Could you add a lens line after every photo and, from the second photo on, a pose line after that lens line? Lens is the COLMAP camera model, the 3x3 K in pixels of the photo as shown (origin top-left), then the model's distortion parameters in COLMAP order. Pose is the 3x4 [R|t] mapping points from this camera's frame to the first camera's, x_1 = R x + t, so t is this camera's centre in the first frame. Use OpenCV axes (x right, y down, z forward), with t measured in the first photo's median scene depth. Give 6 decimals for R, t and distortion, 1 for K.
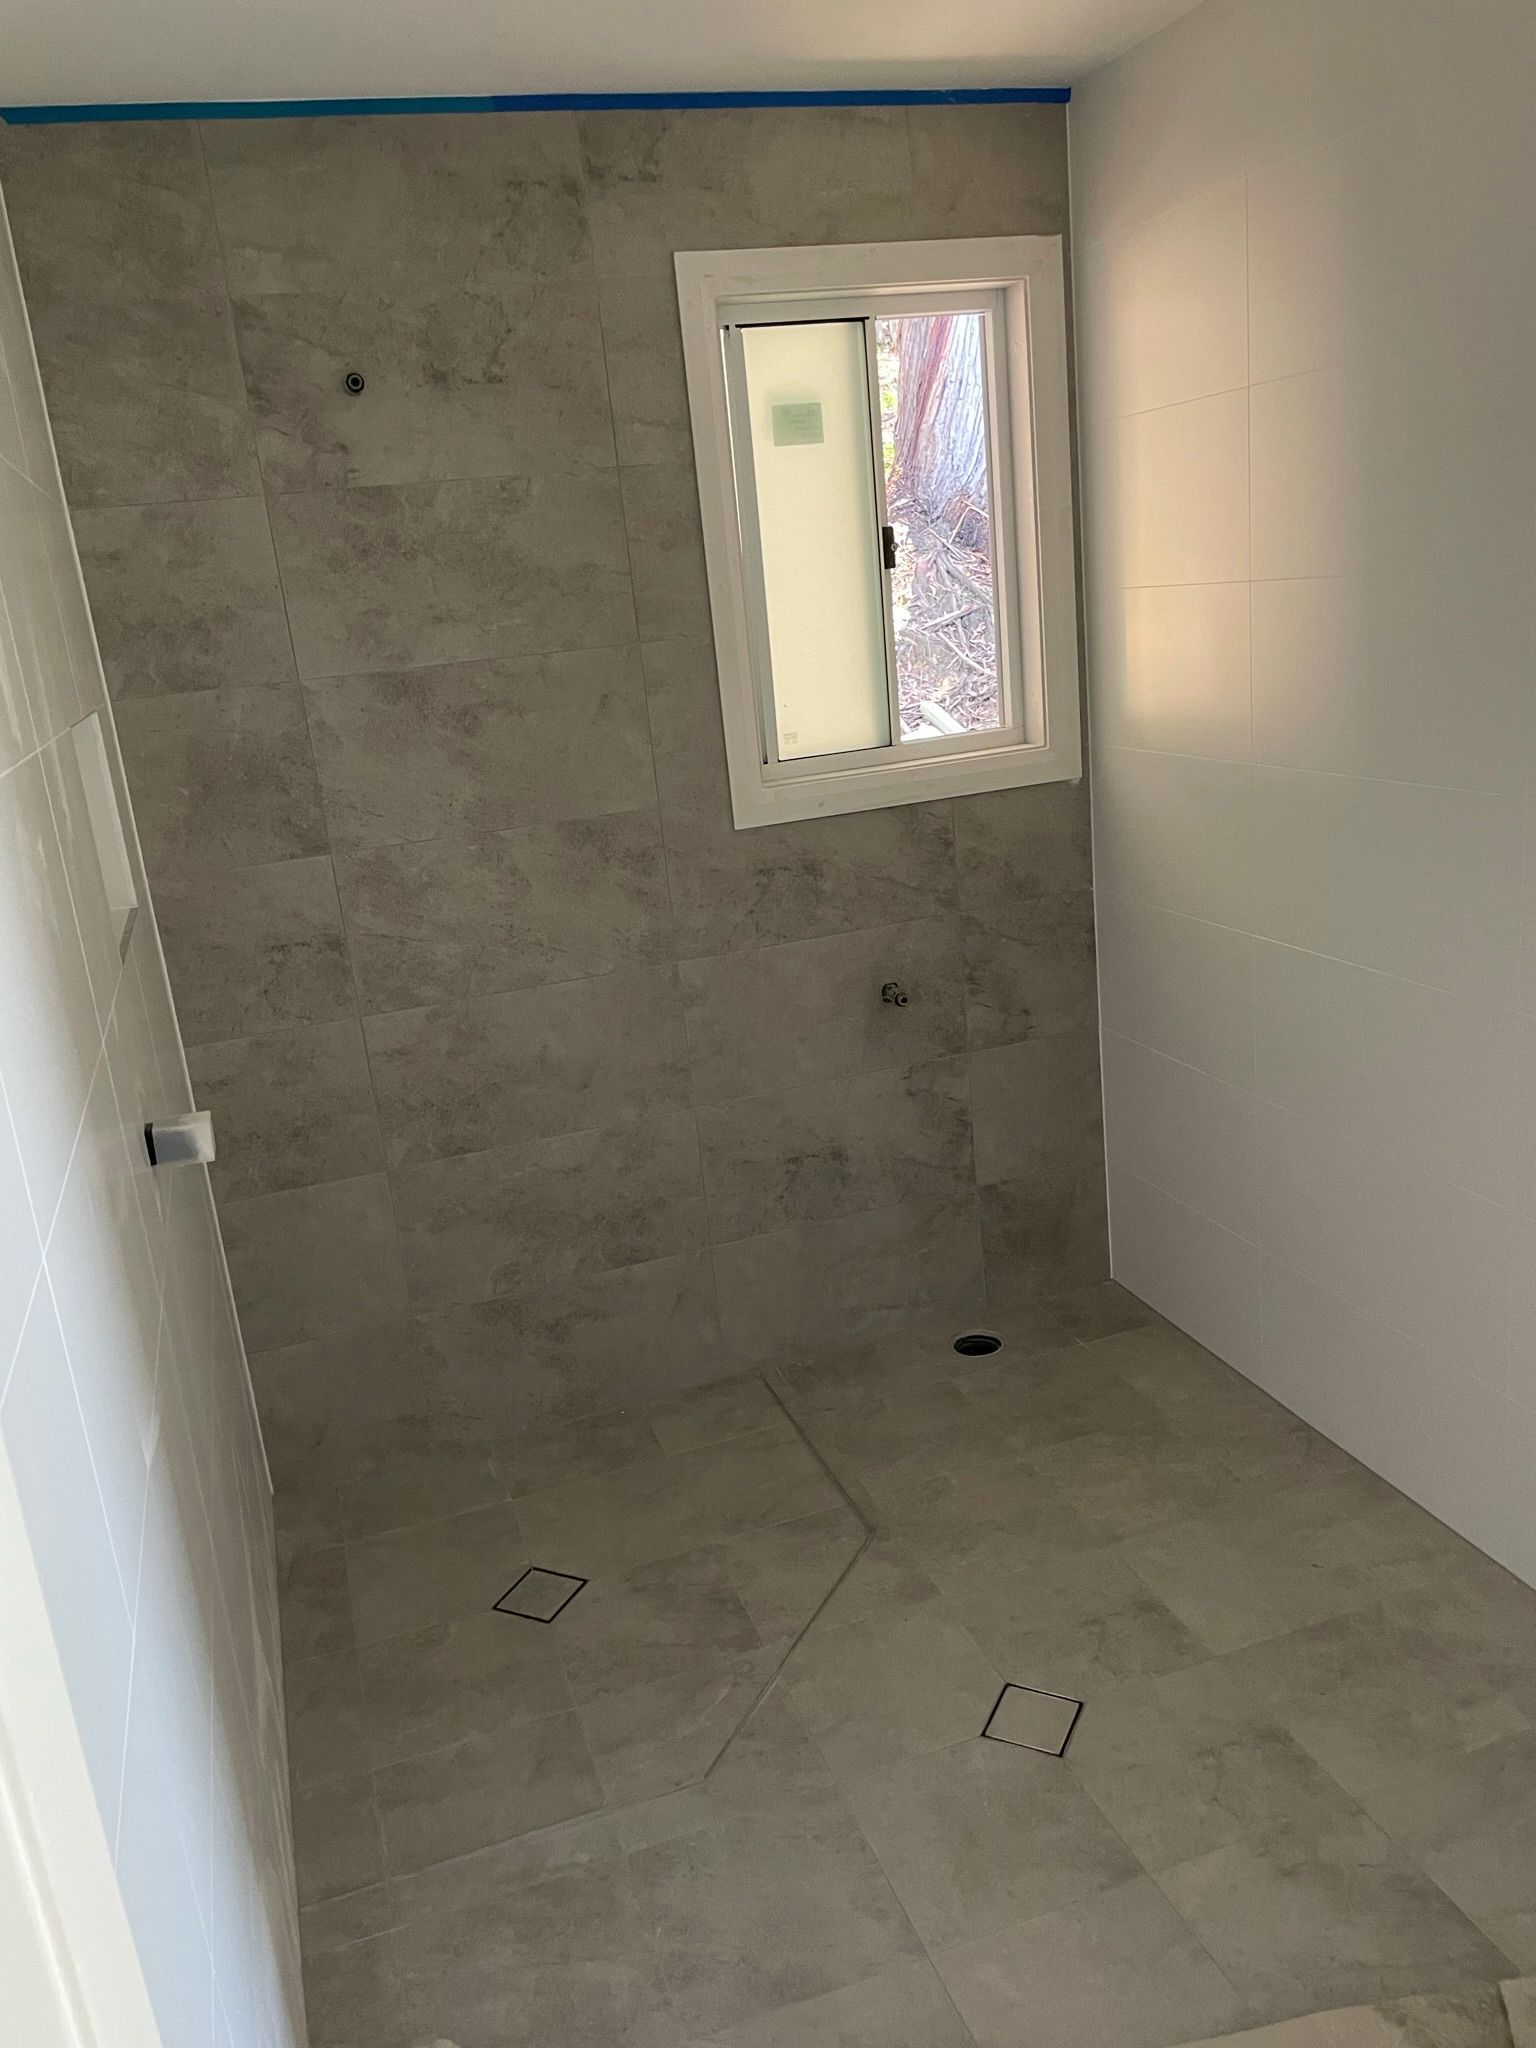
lens RADIAL K [[1580.5, 0, 766.4], [0, 1580.5, 1010.7], [0, 0, 1]] dist [0.031510, -0.066184]
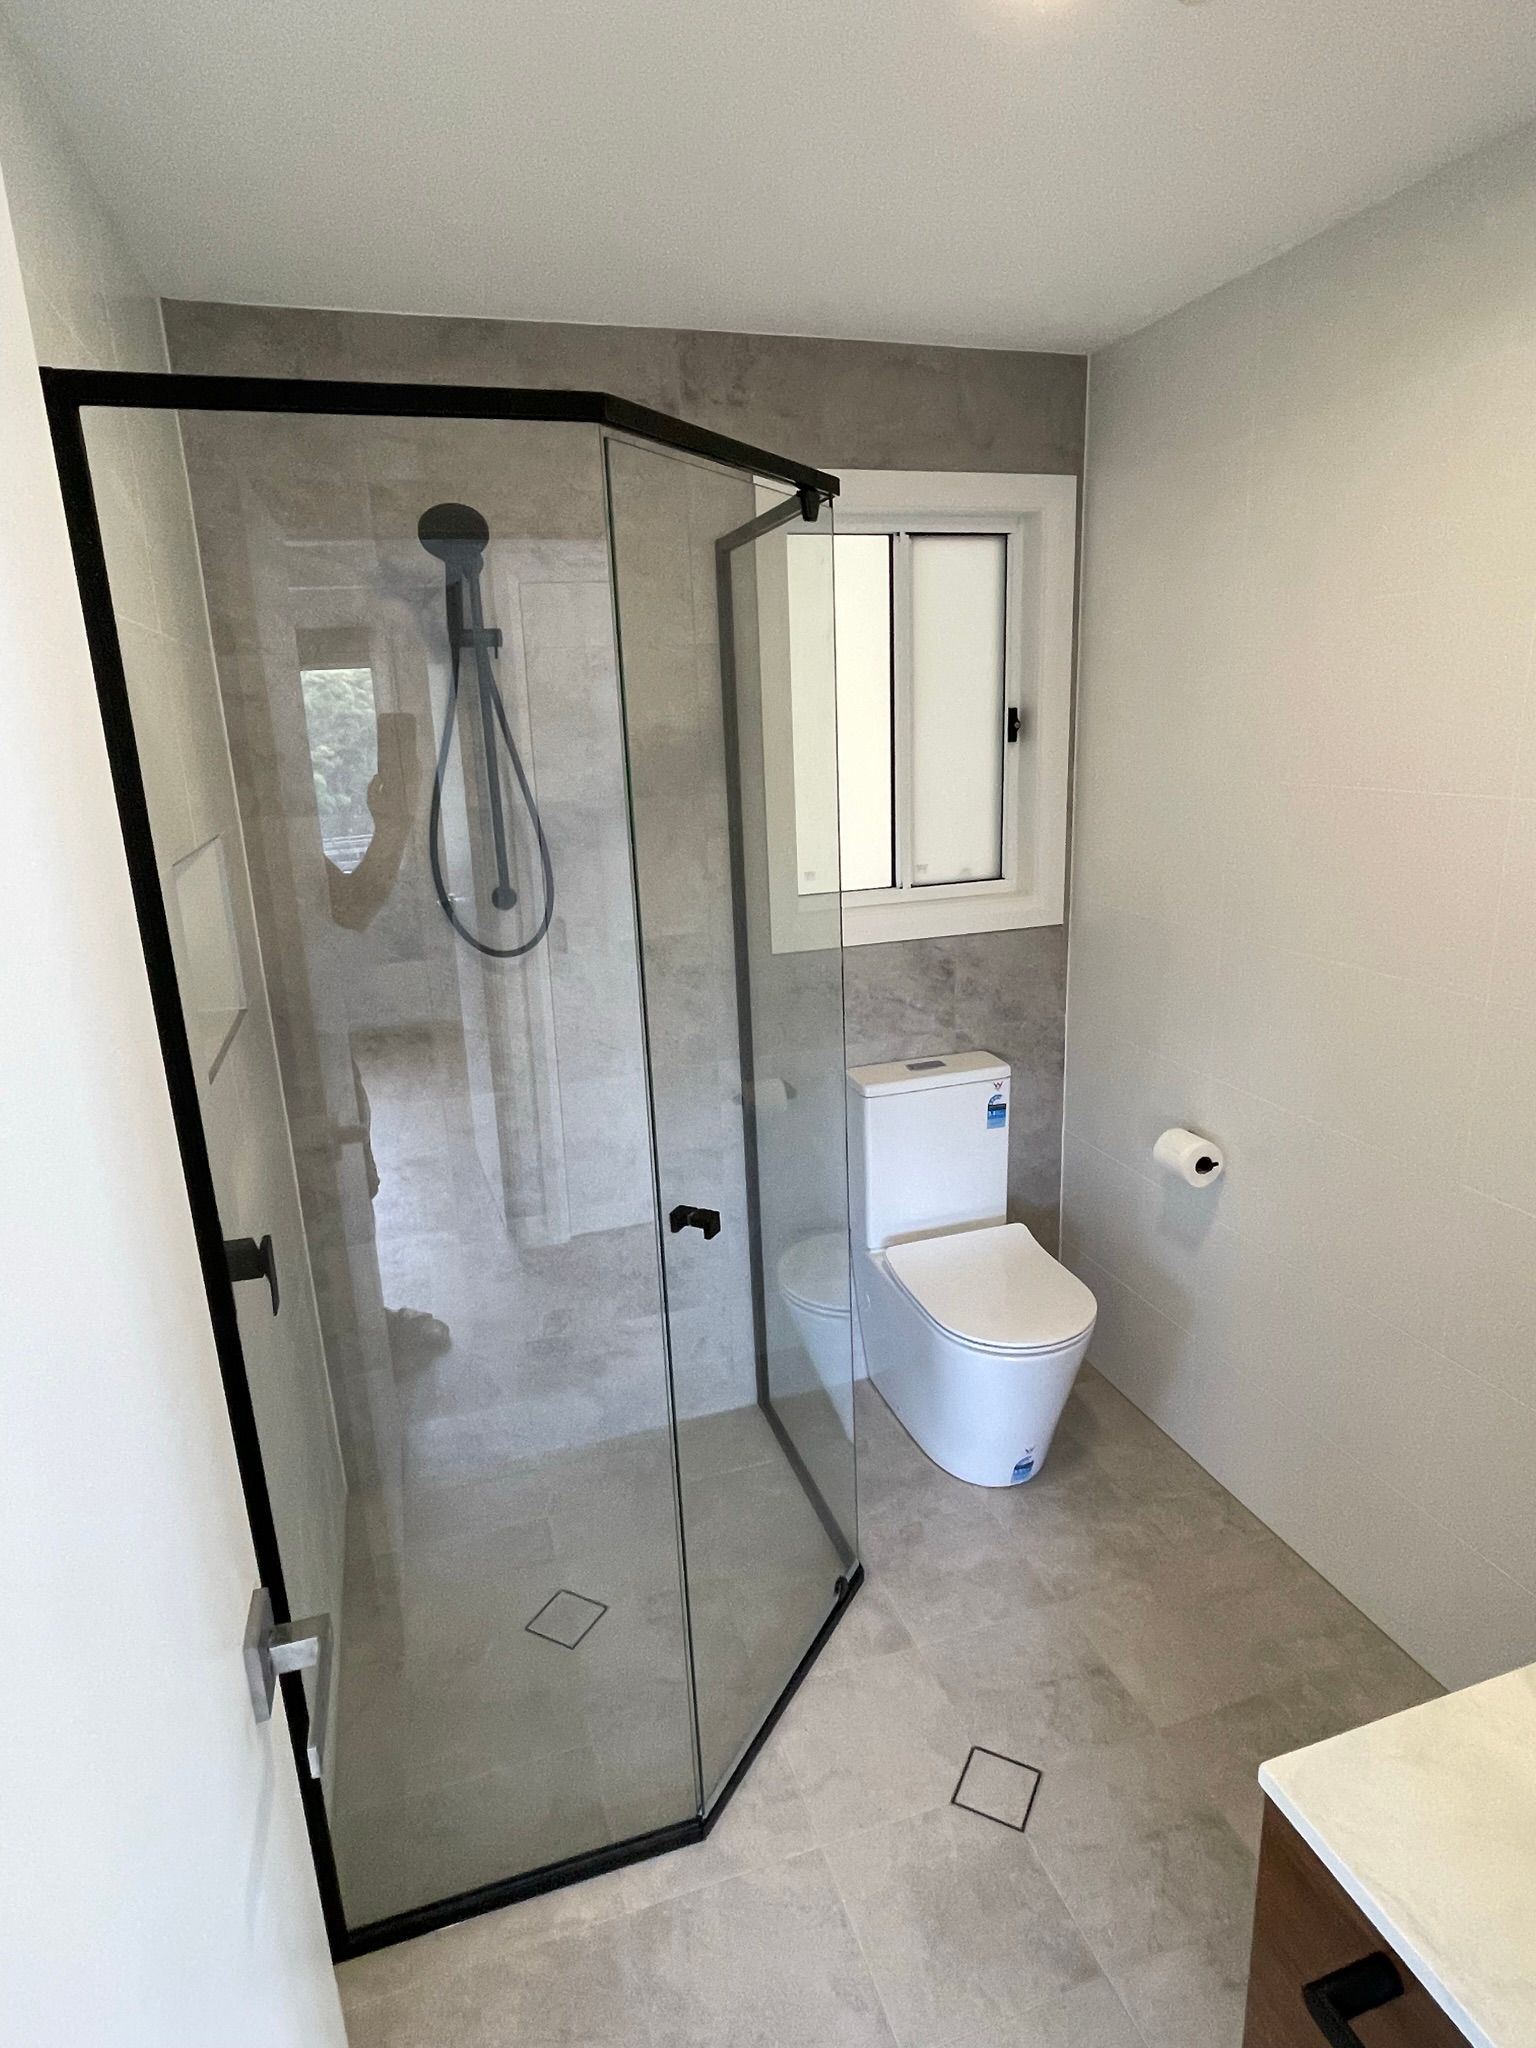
lens RADIAL K [[1147.7, 0, 780.9], [0, 1147.7, 1008.8], [0, 0, 1]] dist [-0.026886, -0.000921]
pose [[0.998042, 0.061423, 0.011822, -0.022155], [-0.061270, 0.998038, -0.012849, -0.066043], [-0.012588, 0.012100, 0.999848, 0.154843]]
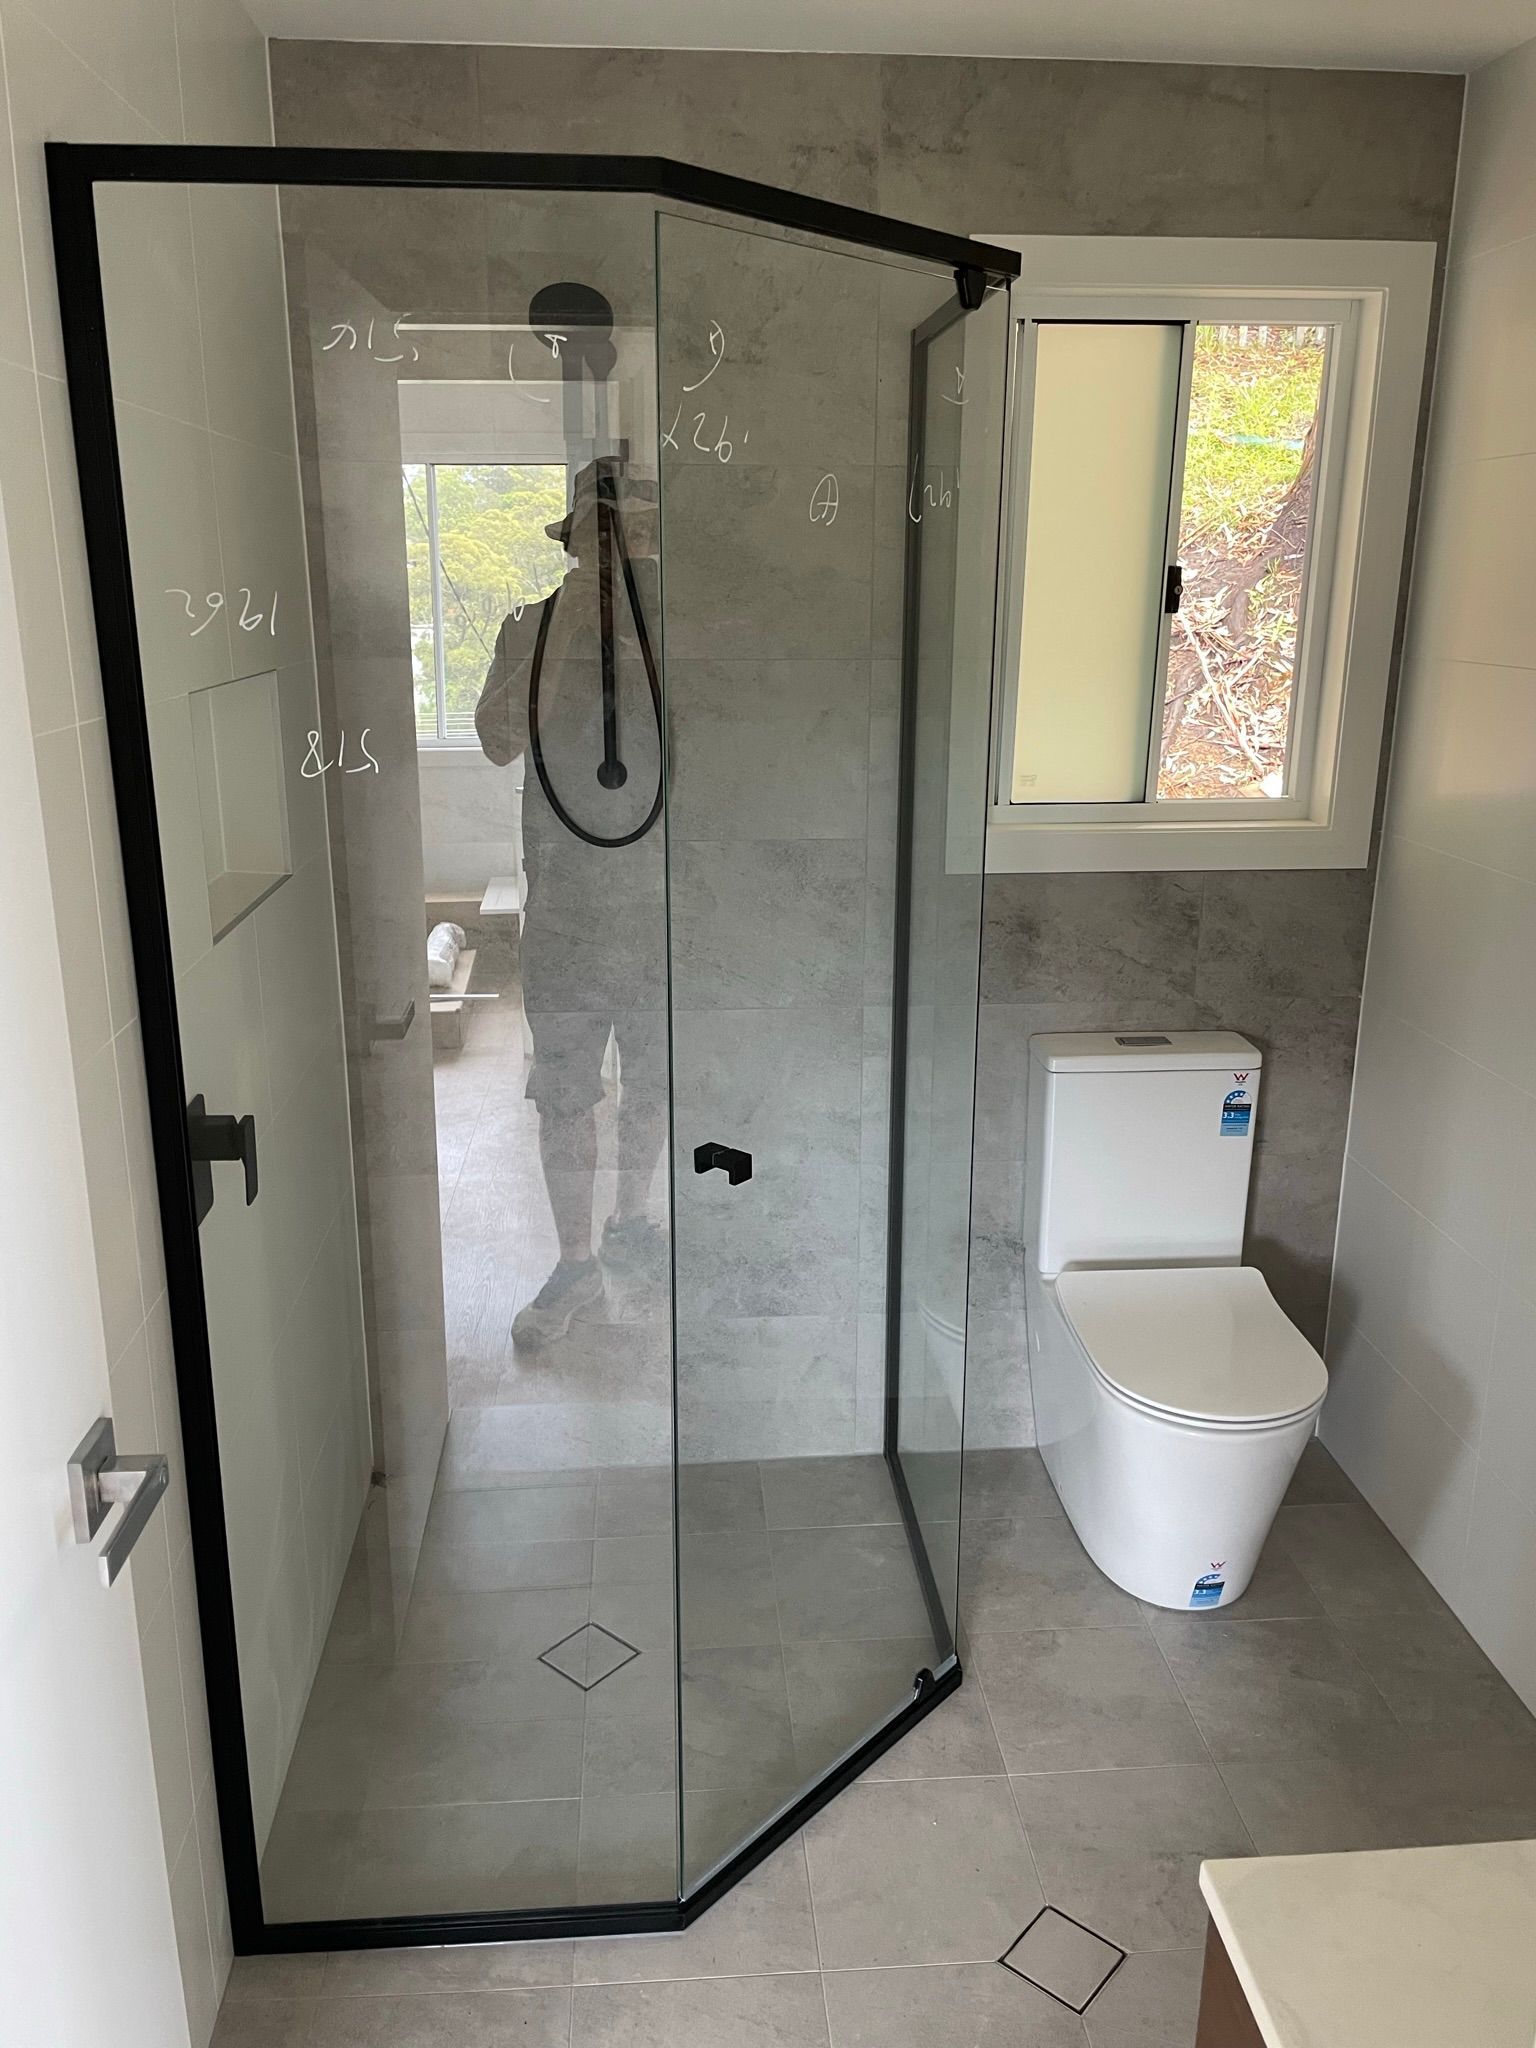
lens RADIAL K [[1580.5, 0, 765.8], [0, 1580.5, 1004.4], [0, 0, 1]] dist [0.031510, -0.066184]
pose [[0.963956, 0.162962, -0.210315, 0.086378], [-0.160164, 0.986623, 0.030390, -0.053558], [0.212454, 0.004390, 0.977161, 0.094111]]
